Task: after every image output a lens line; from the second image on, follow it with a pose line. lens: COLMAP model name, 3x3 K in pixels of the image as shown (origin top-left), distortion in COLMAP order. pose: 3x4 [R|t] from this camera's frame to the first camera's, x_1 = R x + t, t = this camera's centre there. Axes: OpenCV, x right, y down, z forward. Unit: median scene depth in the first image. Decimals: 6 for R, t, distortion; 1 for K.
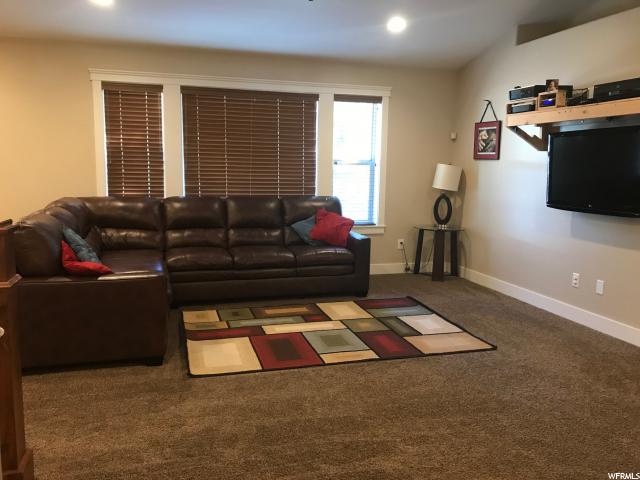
lens RADIAL K [[527.1, 0, 320.0], [0, 527.1, 240.0], [0, 0, 1]] dist [0.047558, -0.050643]
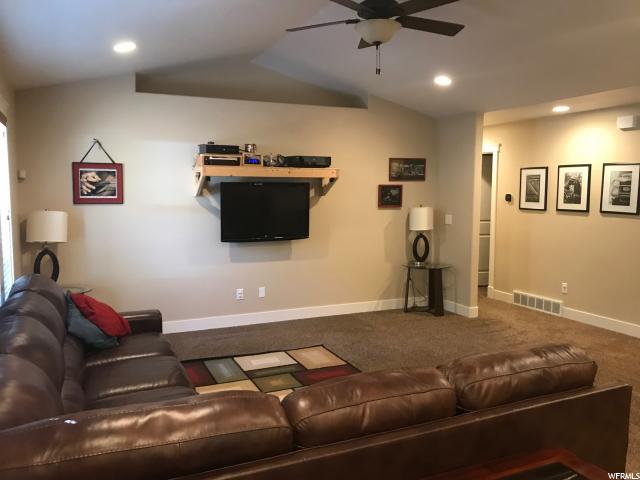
lens RADIAL K [[527.1, 0, 320.0], [0, 527.1, 240.0], [0, 0, 1]] dist [0.047558, -0.050643]
pose [[-0.152390, -0.117246, 0.981341, -0.661119], [0.136076, 0.980993, 0.138335, -0.170818], [-0.978908, 0.154618, -0.133539, 0.785734]]
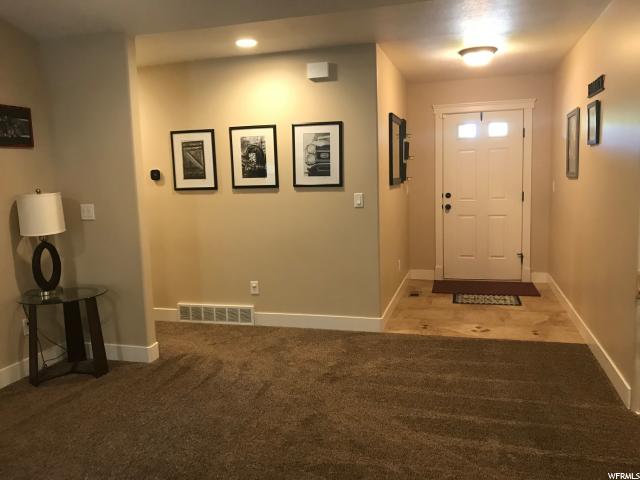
lens RADIAL K [[527.1, 0, 320.0], [0, 527.1, 240.0], [0, 0, 1]] dist [0.047558, -0.050643]
pose [[-0.847603, -0.060743, 0.527143, -0.182150], [0.092434, 0.961336, 0.259401, -0.133303], [-0.522518, 0.268595, -0.809217, 0.764426]]
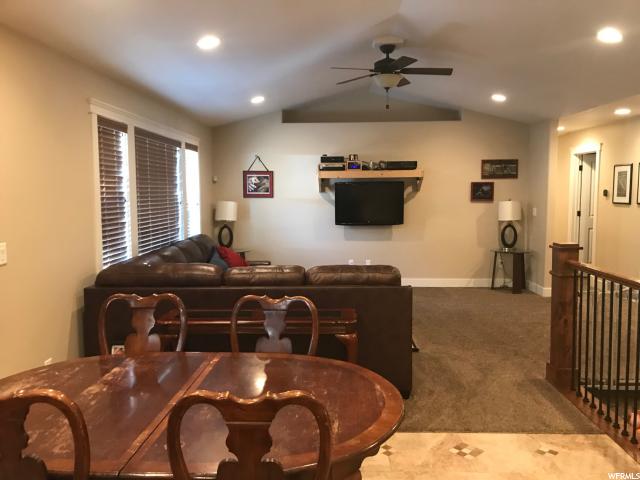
lens RADIAL K [[527.1, 0, 320.0], [0, 527.1, 240.0], [0, 0, 1]] dist [0.047558, -0.050643]
pose [[0.289578, -0.111399, 0.950650, -1.002845], [0.148330, 0.986428, 0.070409, -0.119044], [-0.945591, 0.120621, 0.302172, 0.455092]]
